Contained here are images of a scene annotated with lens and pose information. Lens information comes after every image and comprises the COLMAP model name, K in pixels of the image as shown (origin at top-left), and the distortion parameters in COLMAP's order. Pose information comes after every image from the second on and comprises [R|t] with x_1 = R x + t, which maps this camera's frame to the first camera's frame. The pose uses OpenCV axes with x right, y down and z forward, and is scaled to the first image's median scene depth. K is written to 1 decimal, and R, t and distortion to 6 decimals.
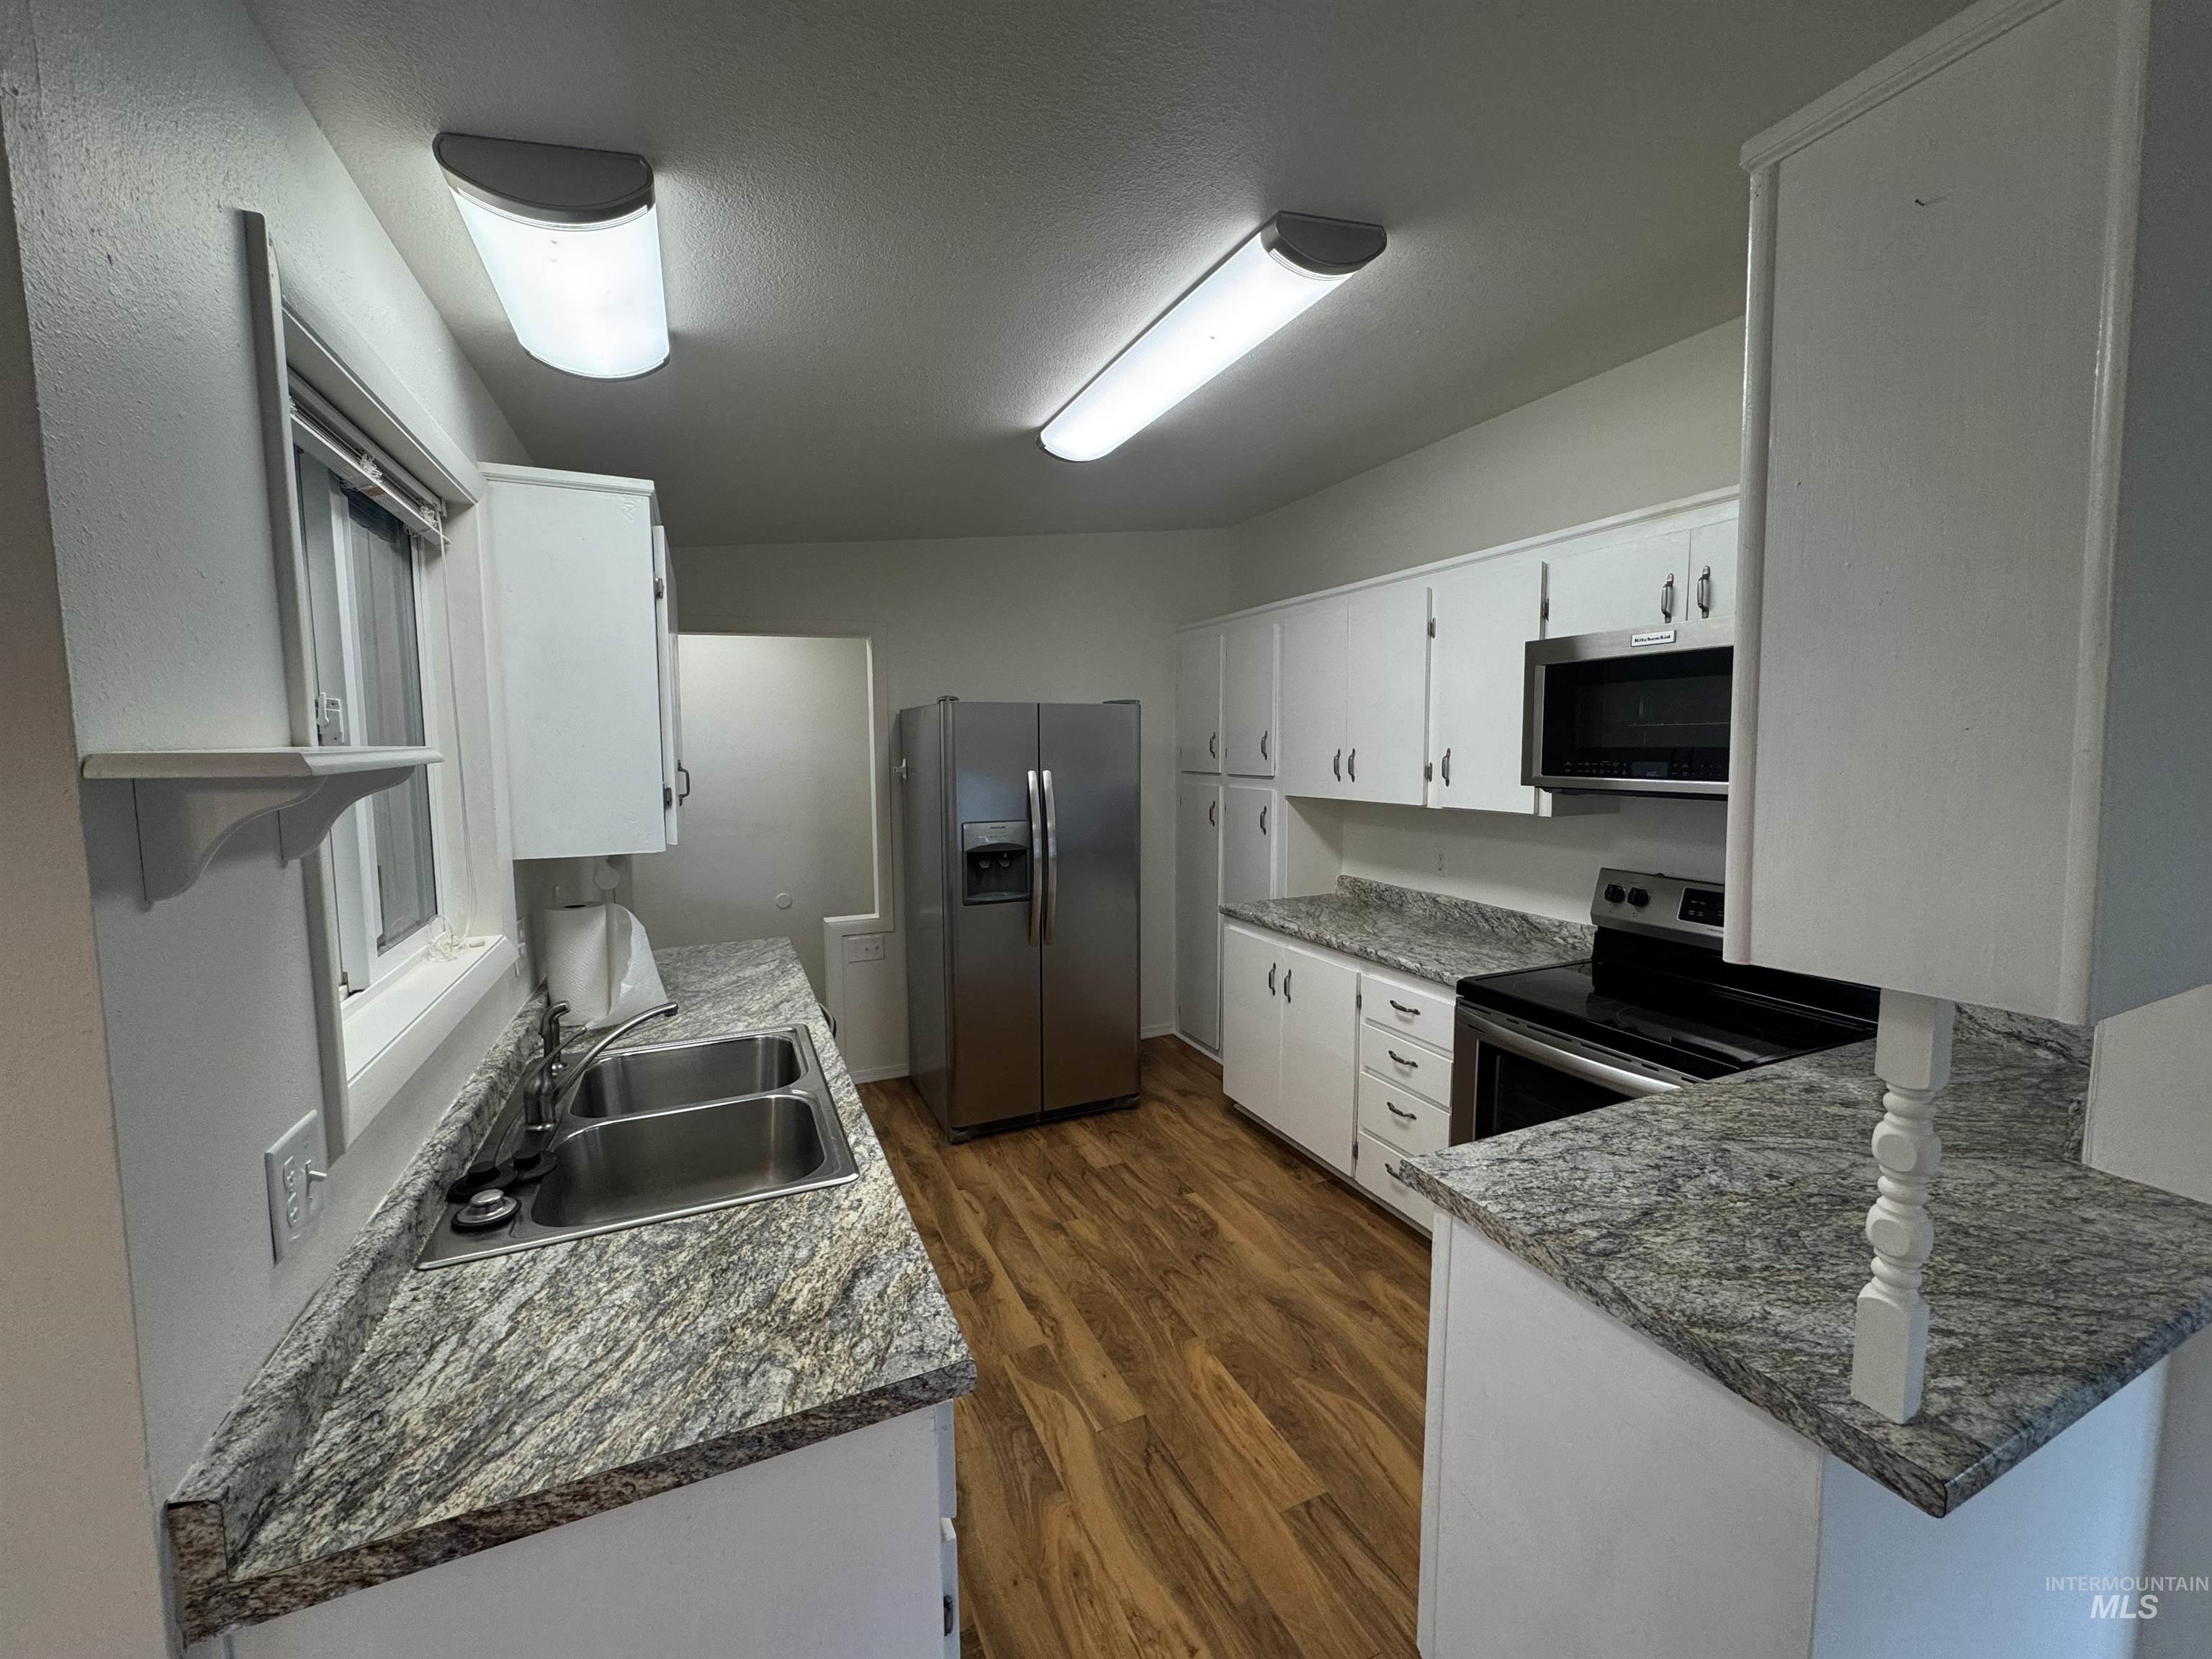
lens RADIAL K [[875.8, 0, 1109.6], [0, 875.8, 826.7], [0, 0, 1]] dist [-0.002477, 0.000211]
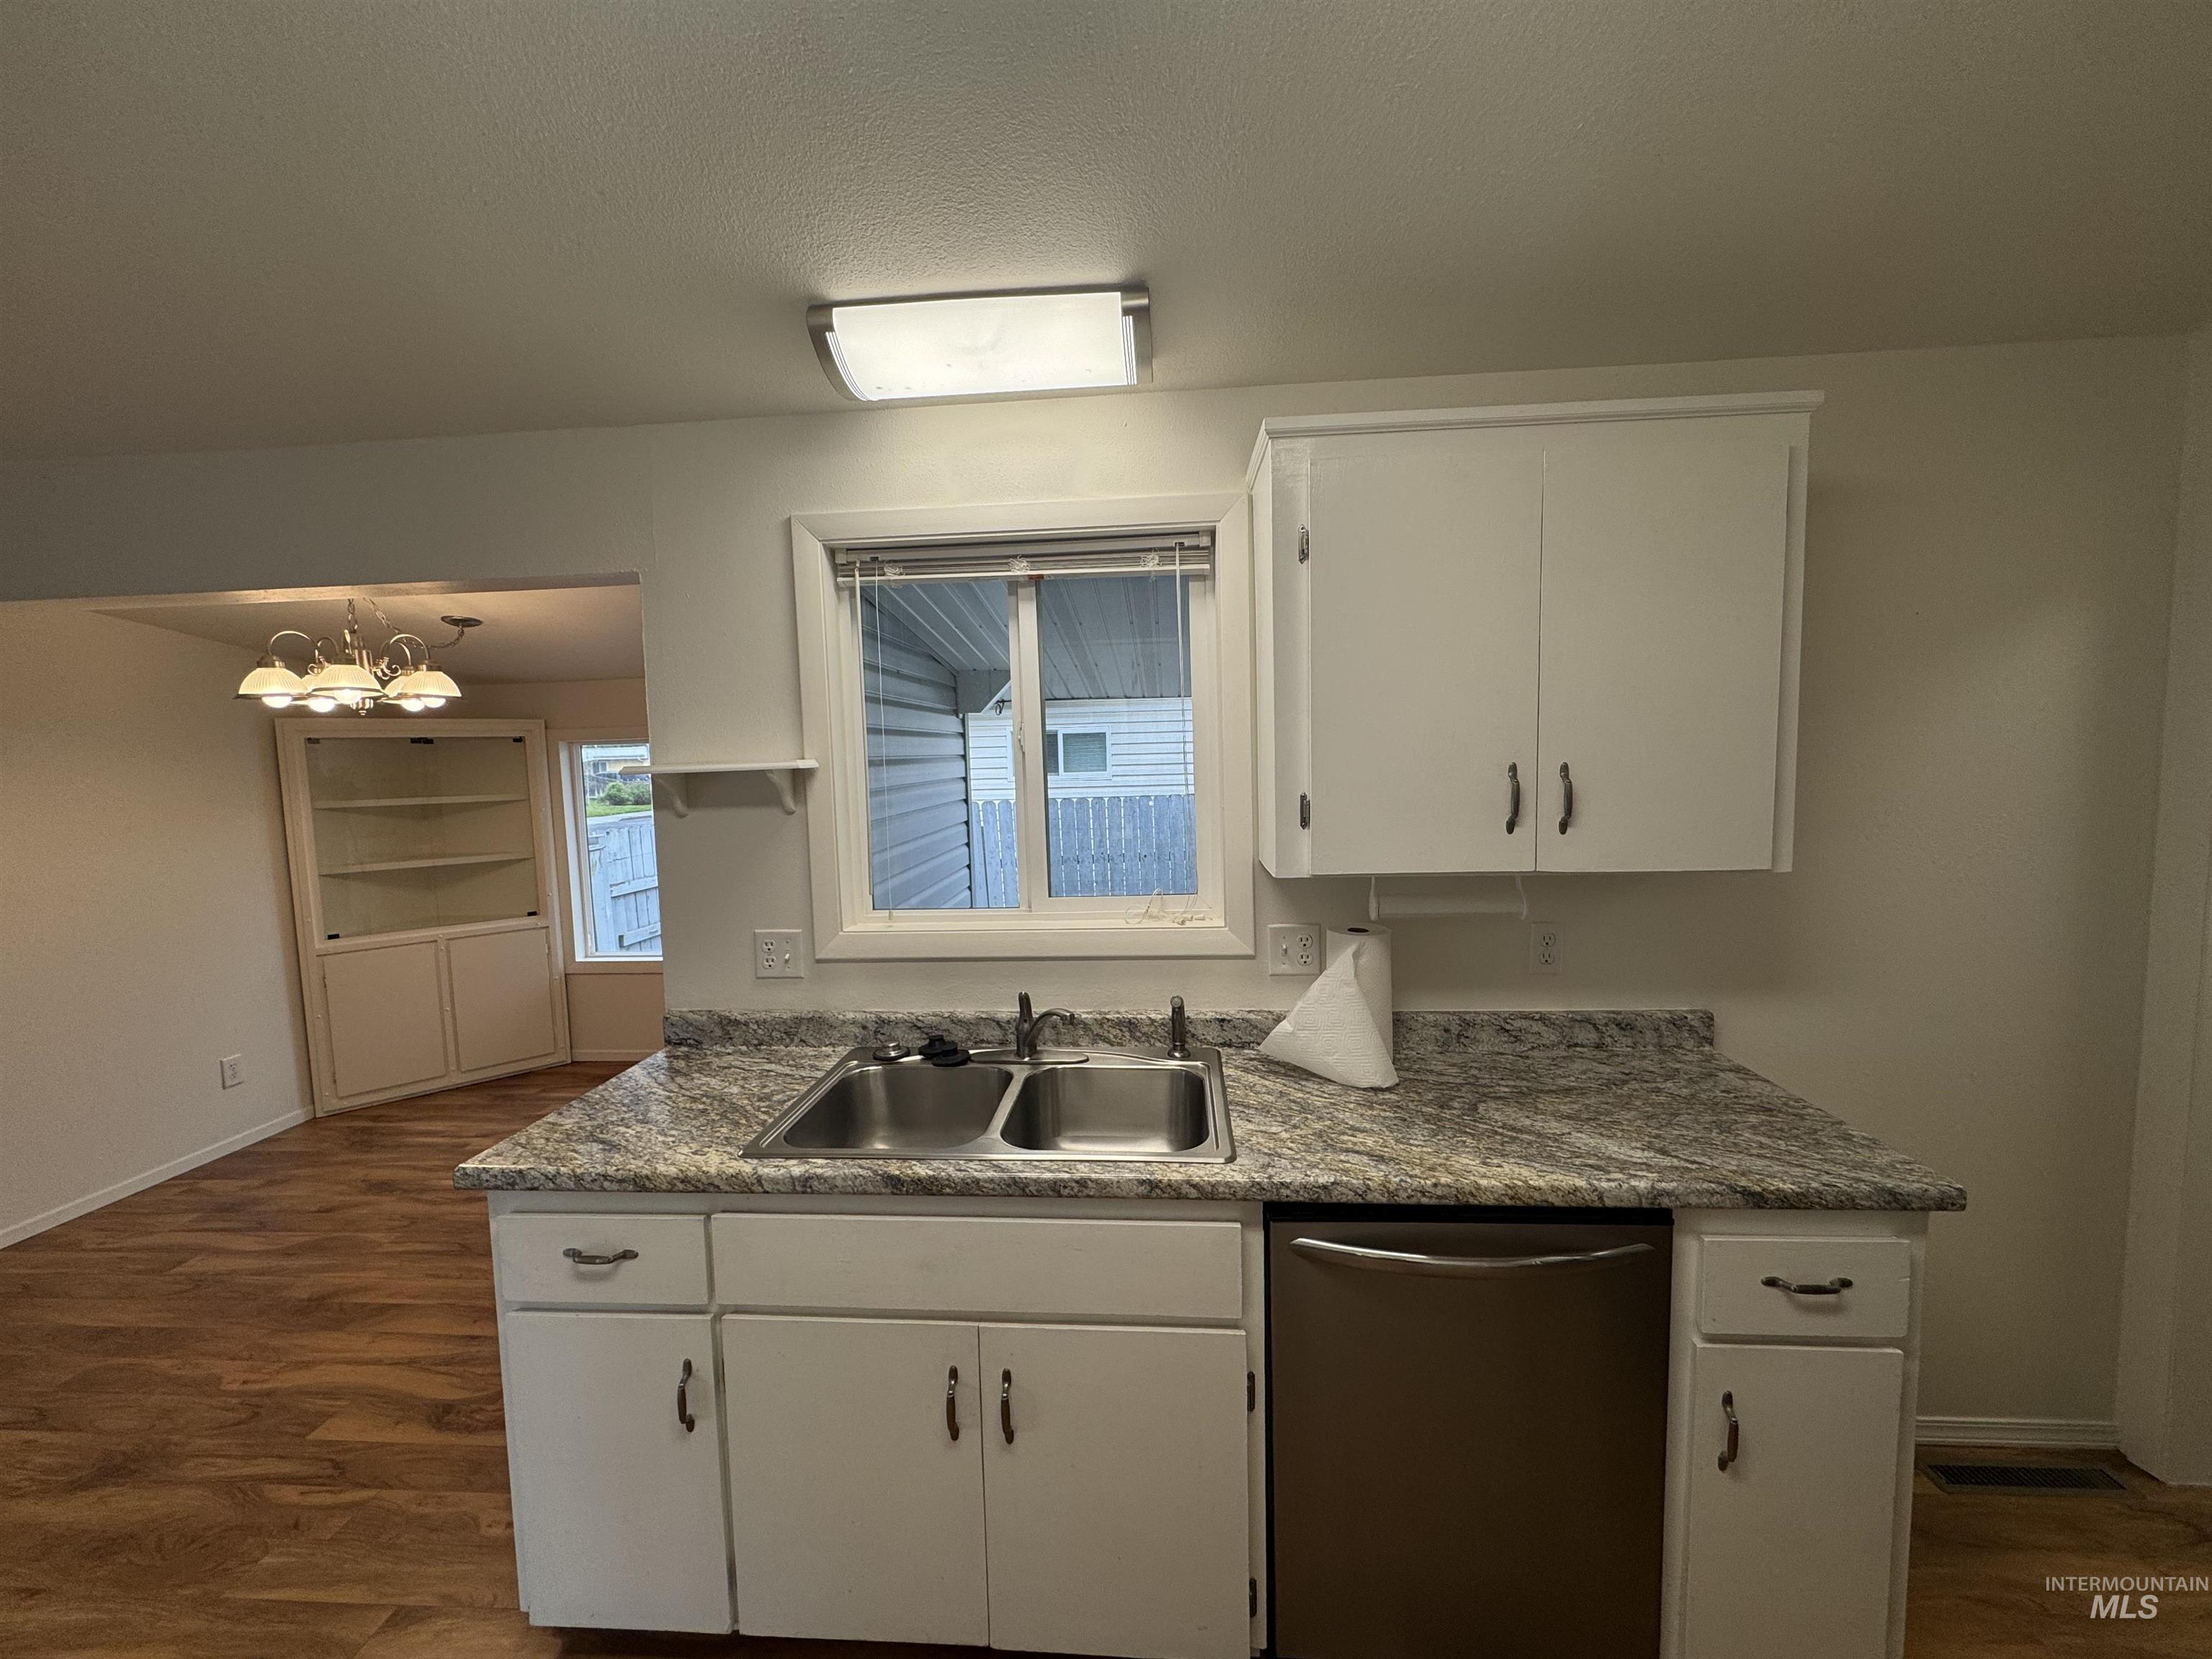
lens RADIAL K [[875.8, 0, 1110.9], [0, 875.8, 829.8], [0, 0, 1]] dist [-0.002477, 0.000211]
pose [[-0.476155, 0.094044, -0.874318, 0.223344], [-0.055996, 0.989004, 0.136875, -0.098253], [0.877576, 0.114132, -0.465654, 1.015628]]
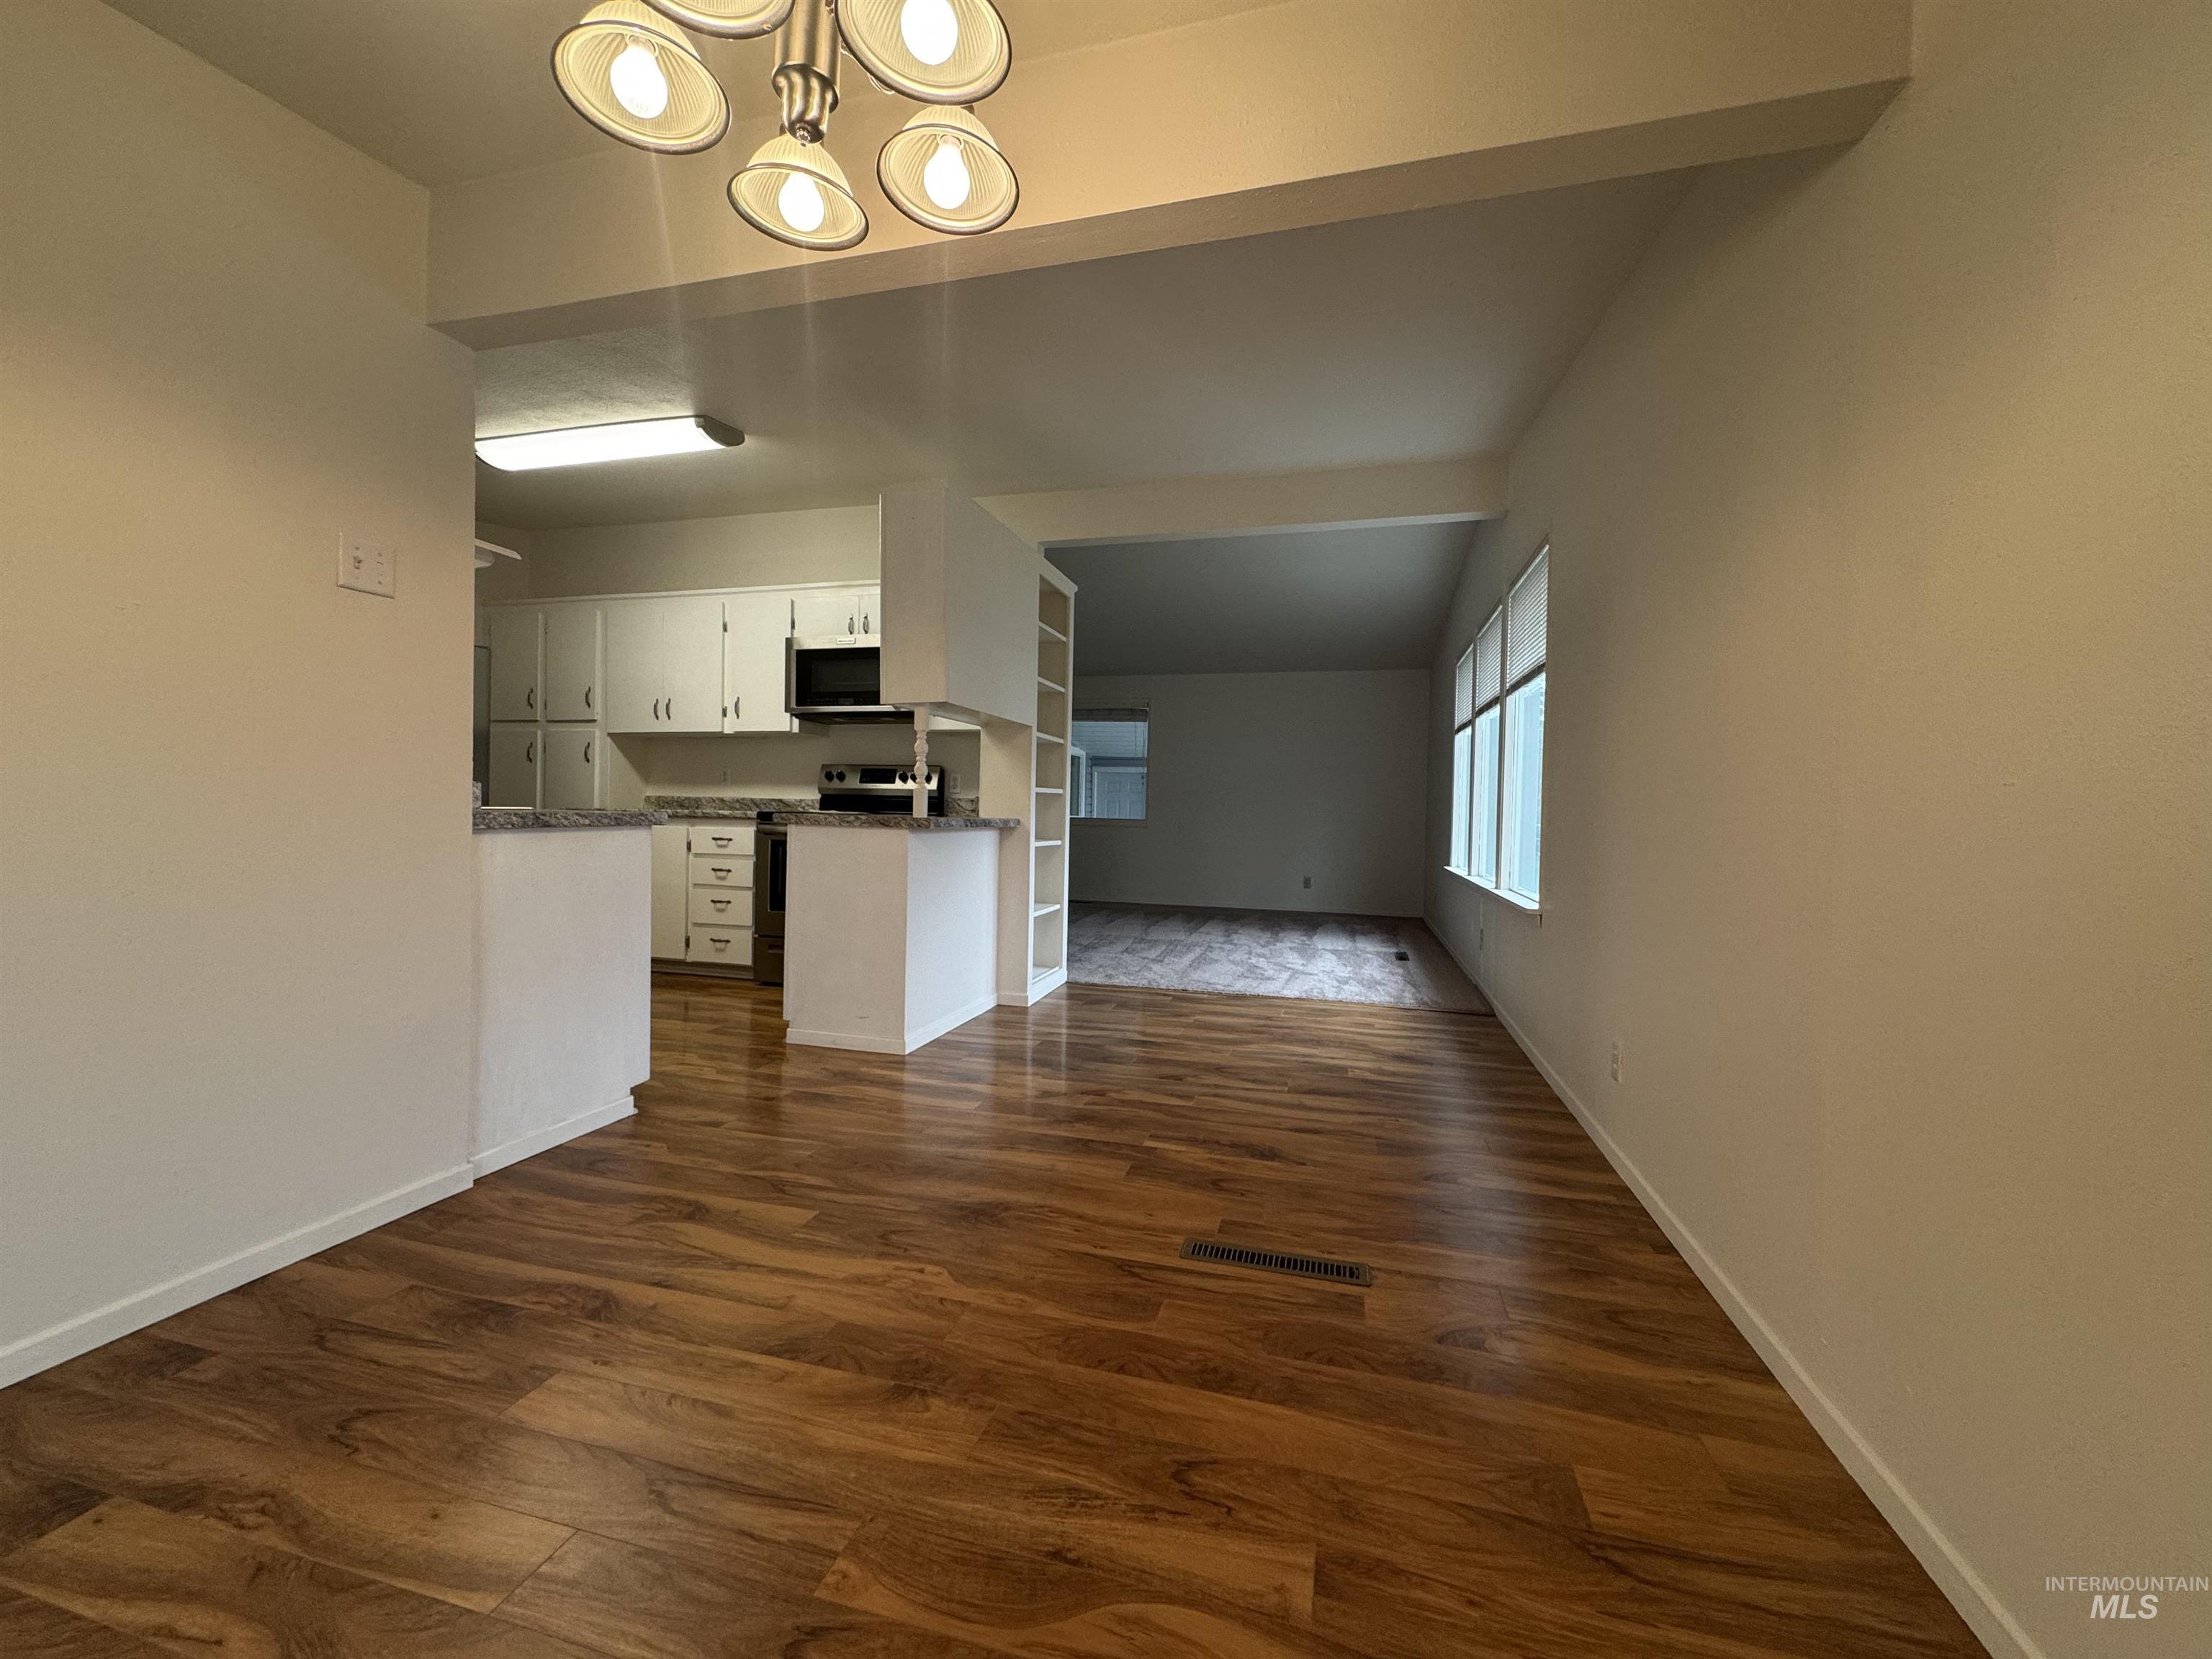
lens RADIAL K [[875.8, 0, 1110.7], [0, 875.8, 830.0], [0, 0, 1]] dist [-0.002477, 0.000211]
pose [[0.633693, 0.005069, 0.773568, -0.537751], [0.050428, 0.997581, -0.047847, 0.327138], [-0.771939, 0.069330, 0.631904, -0.712460]]
